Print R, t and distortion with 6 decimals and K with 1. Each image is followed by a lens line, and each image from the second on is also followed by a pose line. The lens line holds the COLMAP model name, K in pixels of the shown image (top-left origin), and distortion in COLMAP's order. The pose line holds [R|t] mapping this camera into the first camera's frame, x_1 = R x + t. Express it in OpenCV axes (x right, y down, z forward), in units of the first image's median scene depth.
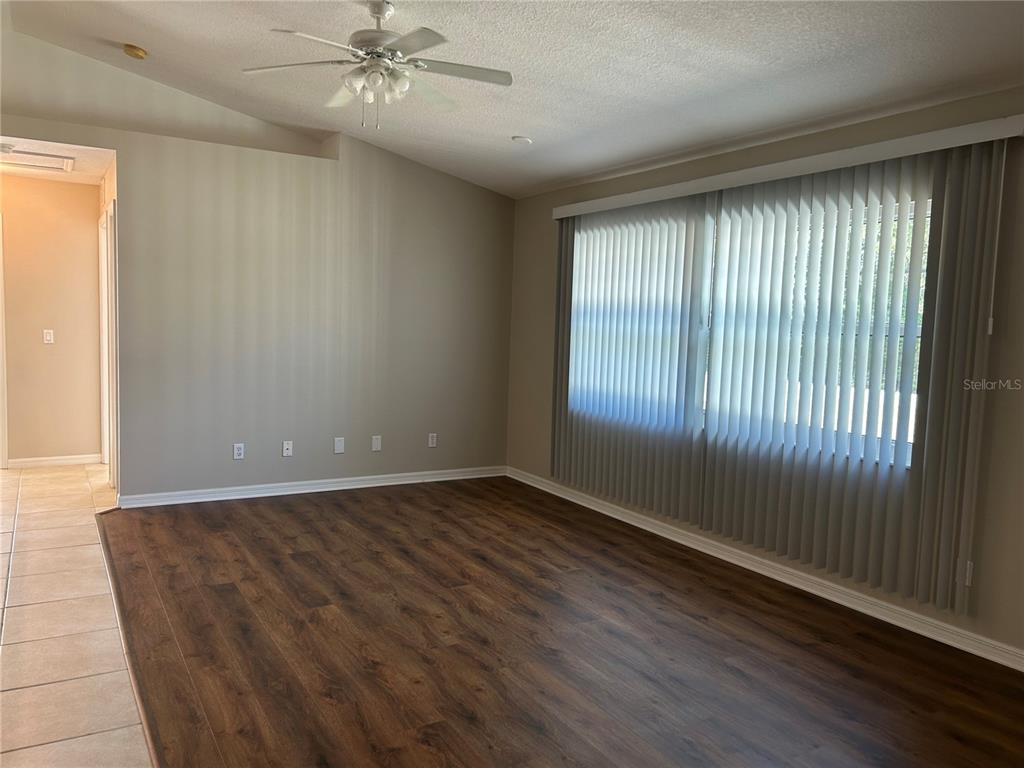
lens RADIAL K [[773.6, 0, 506.8], [0, 773.6, 380.6], [0, 0, 1]] dist [0.033709, -0.021354]
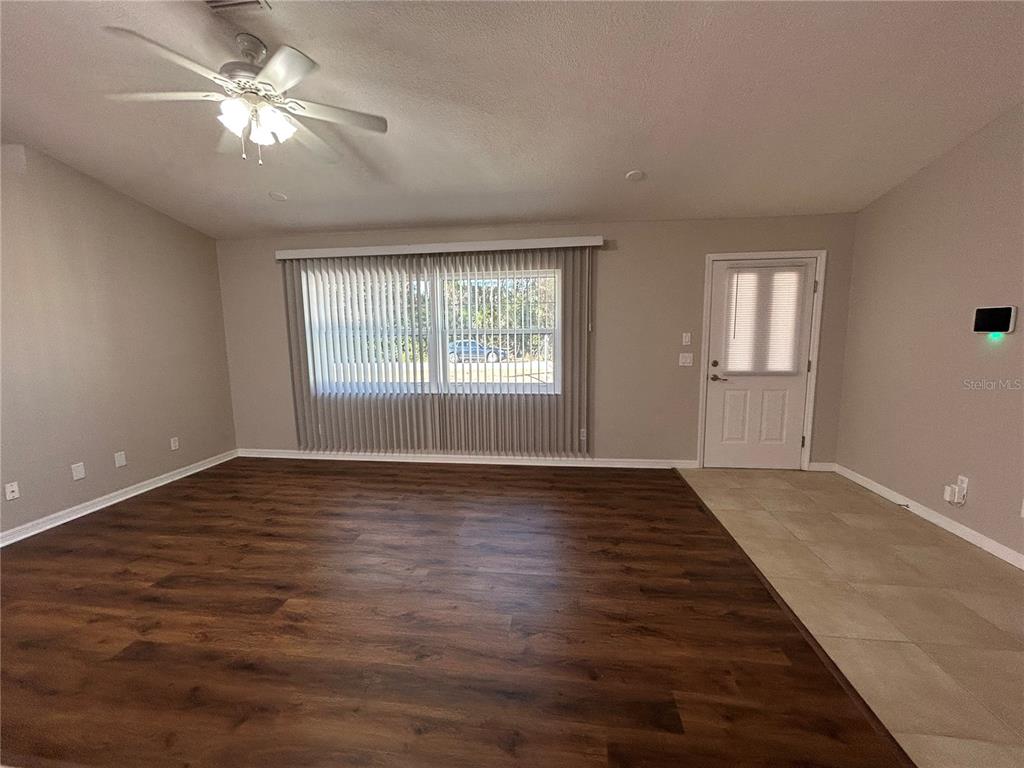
lens RADIAL K [[410.6, 0, 512.7], [0, 410.6, 386.0], [0, 0, 1]] dist [-0.006124, 0.001006]
pose [[0.611609, -0.146739, 0.777433, -0.380272], [0.096500, 0.989149, 0.110783, -0.043018], [-0.785253, 0.007267, 0.619133, 0.329795]]
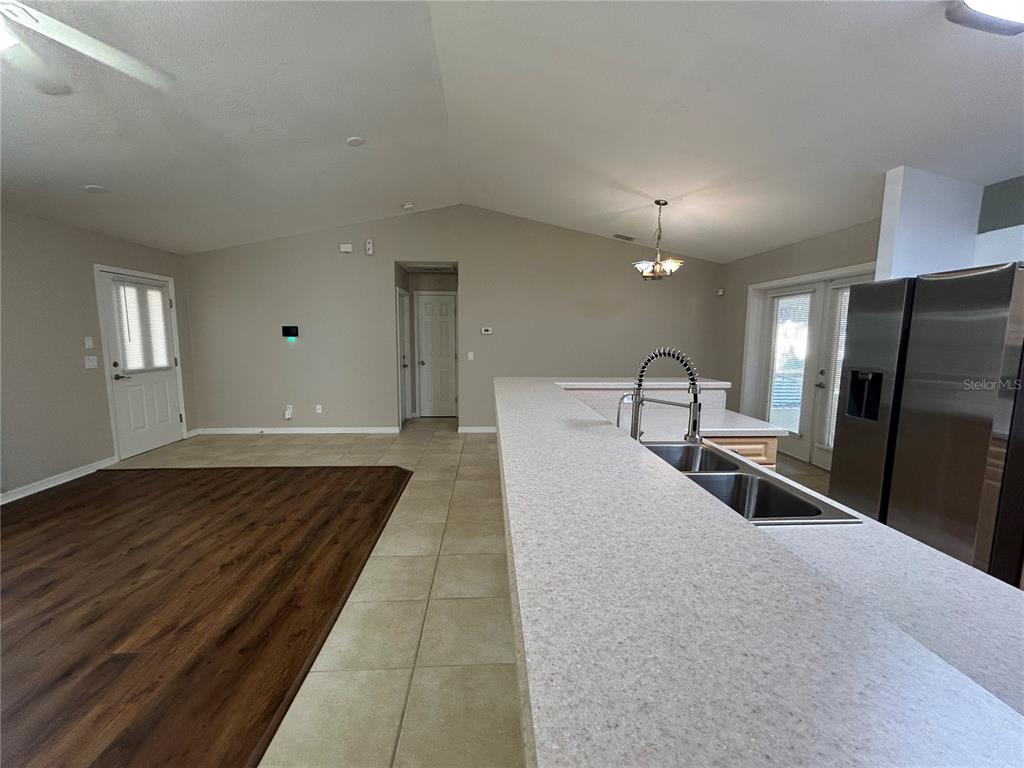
lens RADIAL K [[410.6, 0, 512.0], [0, 410.6, 383.4], [0, 0, 1]] dist [-0.006124, 0.001006]
pose [[-0.890040, -0.091707, 0.446563, -0.719370], [-0.000233, 0.979649, 0.200717, -0.105392], [-0.455882, 0.178542, -0.871949, 0.996642]]
